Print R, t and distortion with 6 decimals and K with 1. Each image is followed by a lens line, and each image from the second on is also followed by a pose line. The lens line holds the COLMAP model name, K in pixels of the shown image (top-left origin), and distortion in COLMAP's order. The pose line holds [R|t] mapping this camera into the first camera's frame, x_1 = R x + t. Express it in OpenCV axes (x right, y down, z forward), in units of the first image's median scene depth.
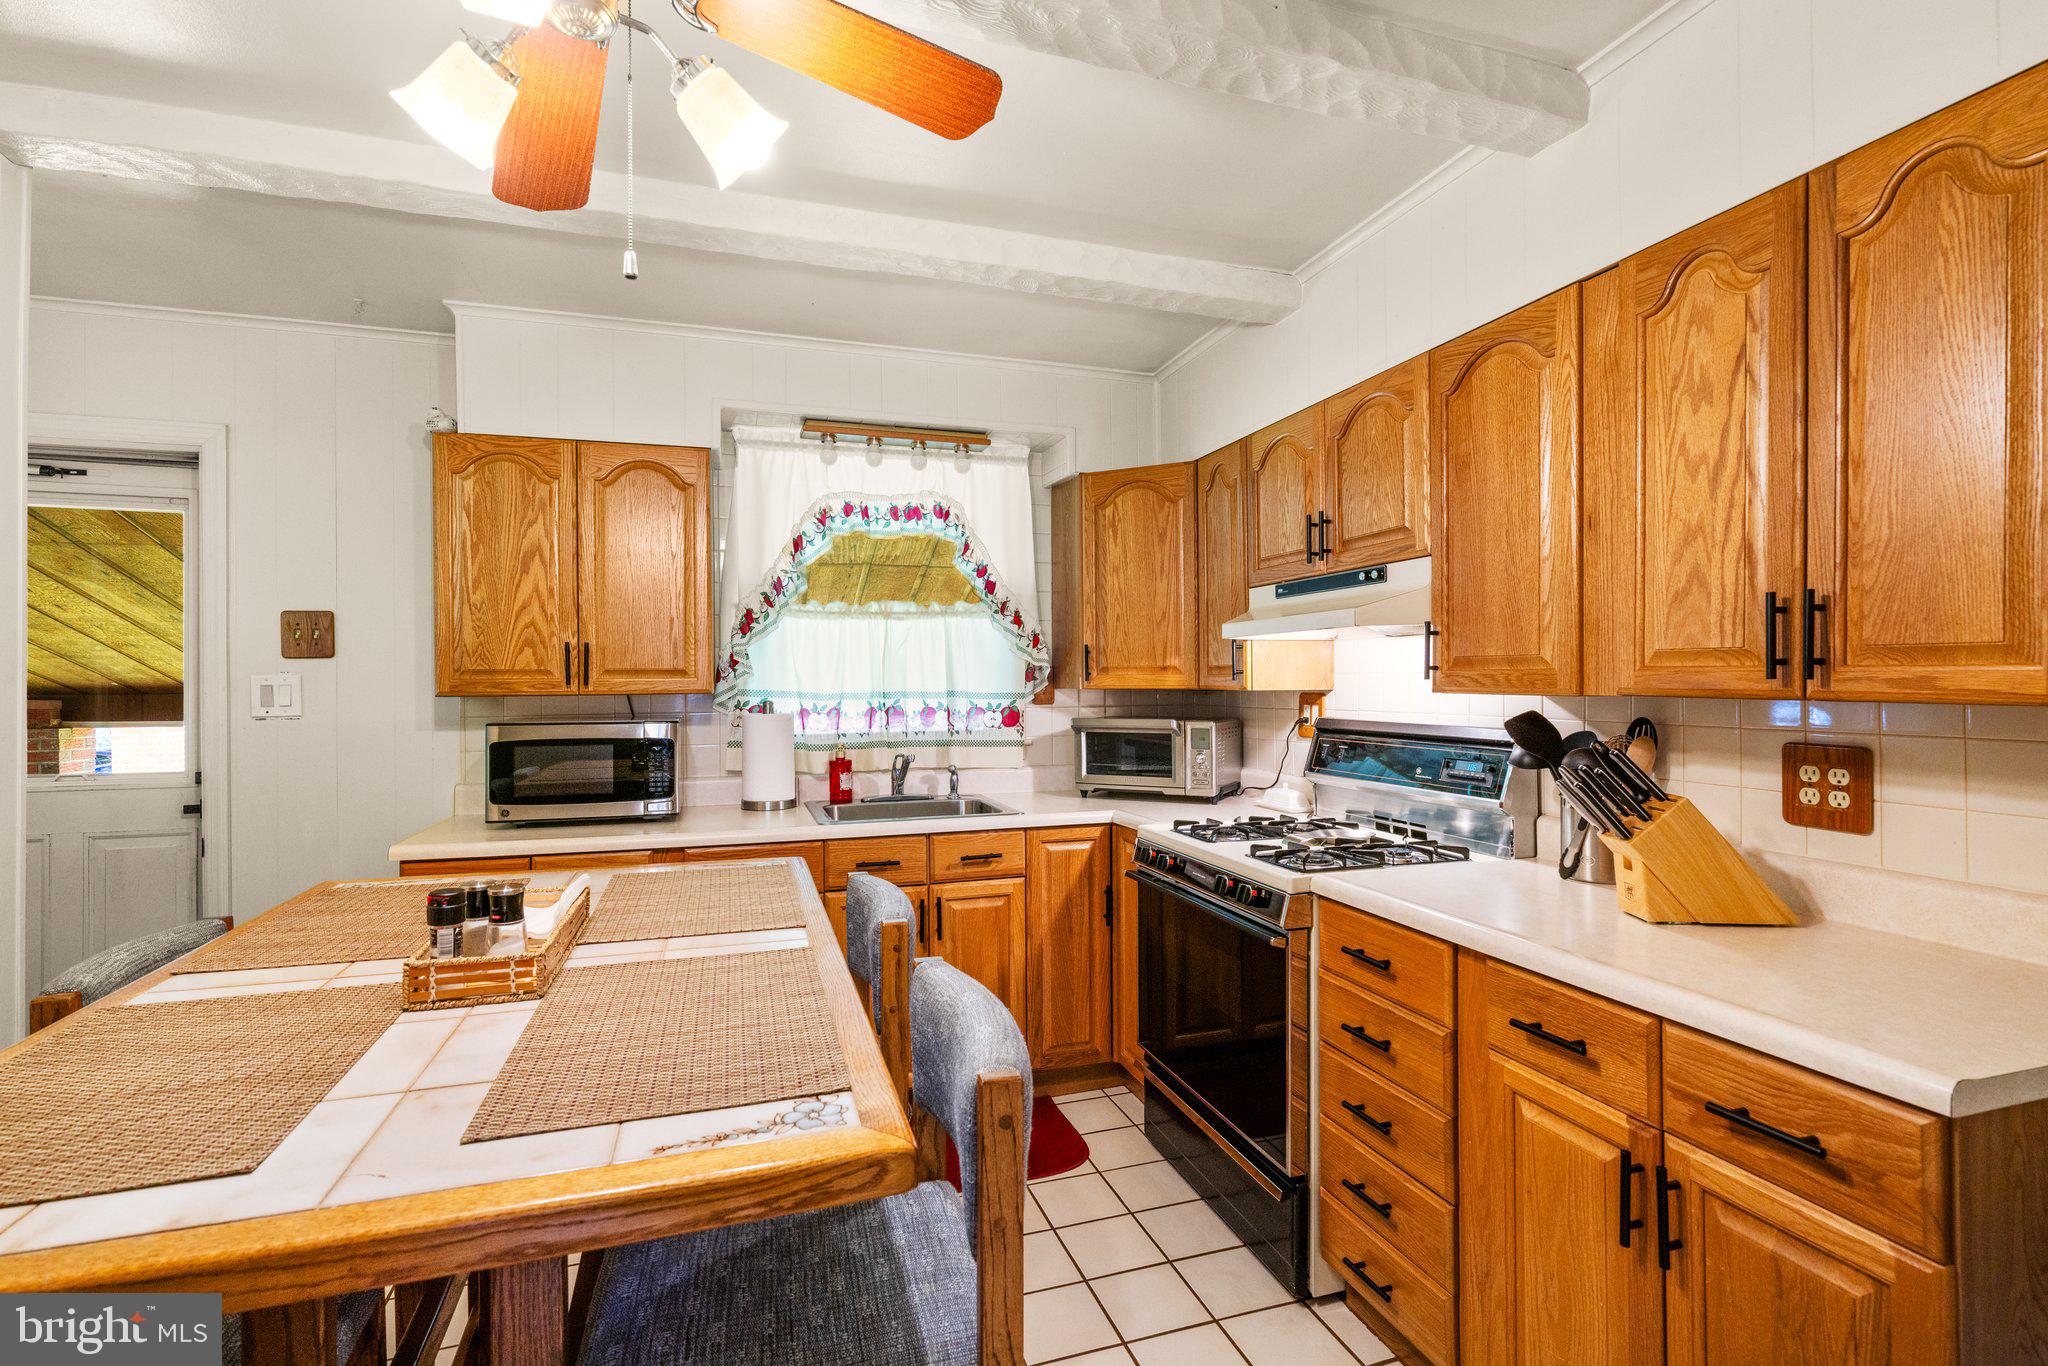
lens RADIAL K [[931.0, 0, 1017.0], [0, 931.0, 675.6], [0, 0, 1]] dist [-0.016107, 0.000875]
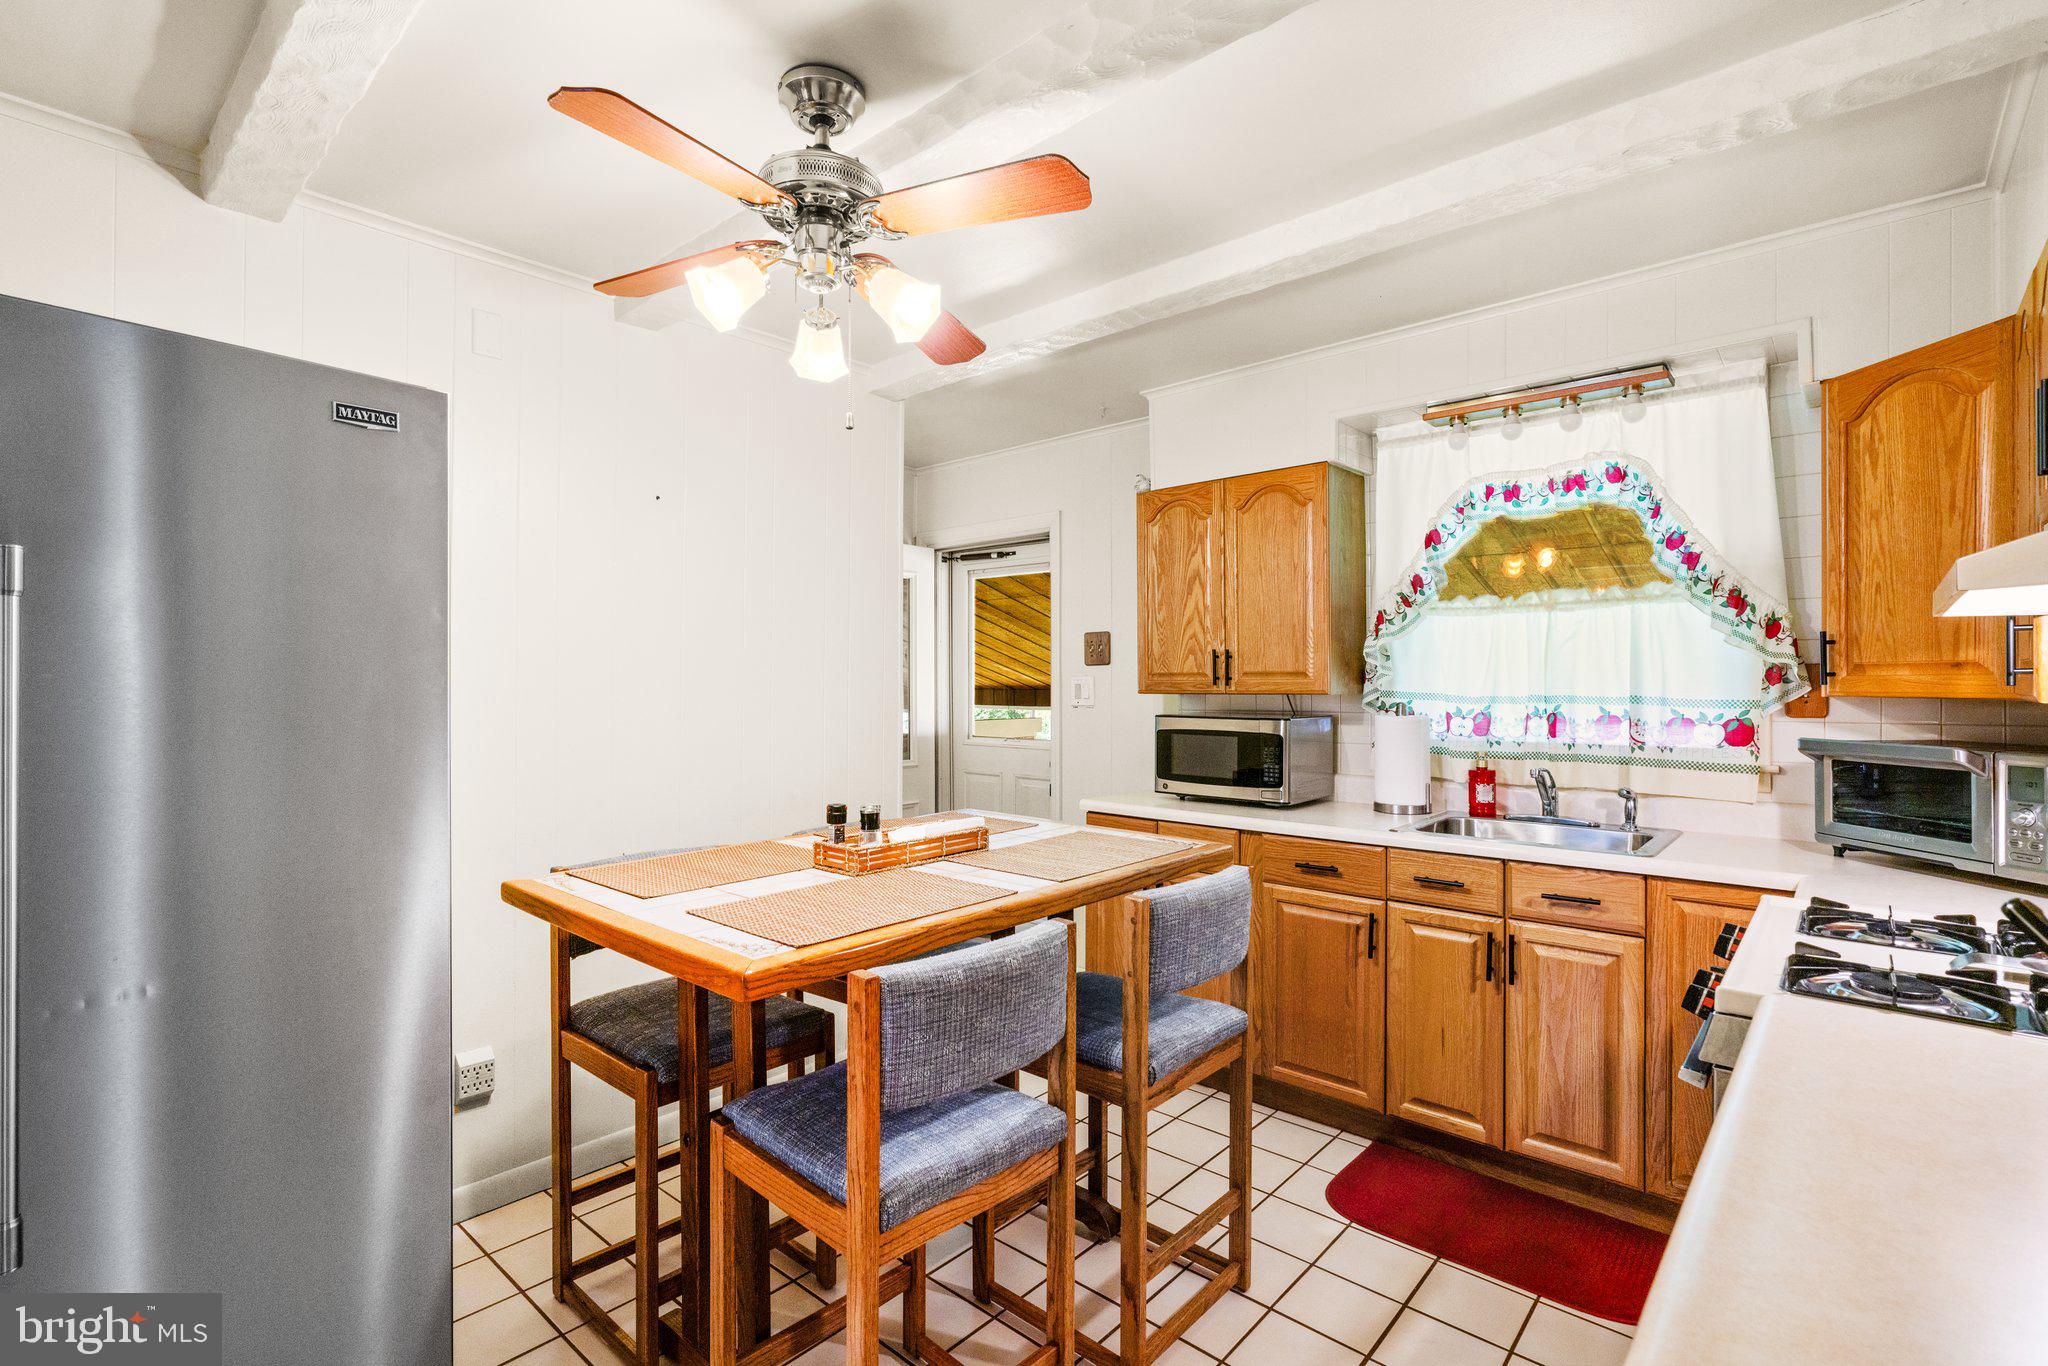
lens RADIAL K [[931.0, 0, 1010.8], [0, 931.0, 685.1], [0, 0, 1]] dist [-0.016107, 0.000875]
pose [[0.497763, 0.006847, -0.867286, 0.371712], [0.002137, 0.999956, 0.009121, -0.001265], [0.867310, -0.006394, 0.497727, 0.150730]]
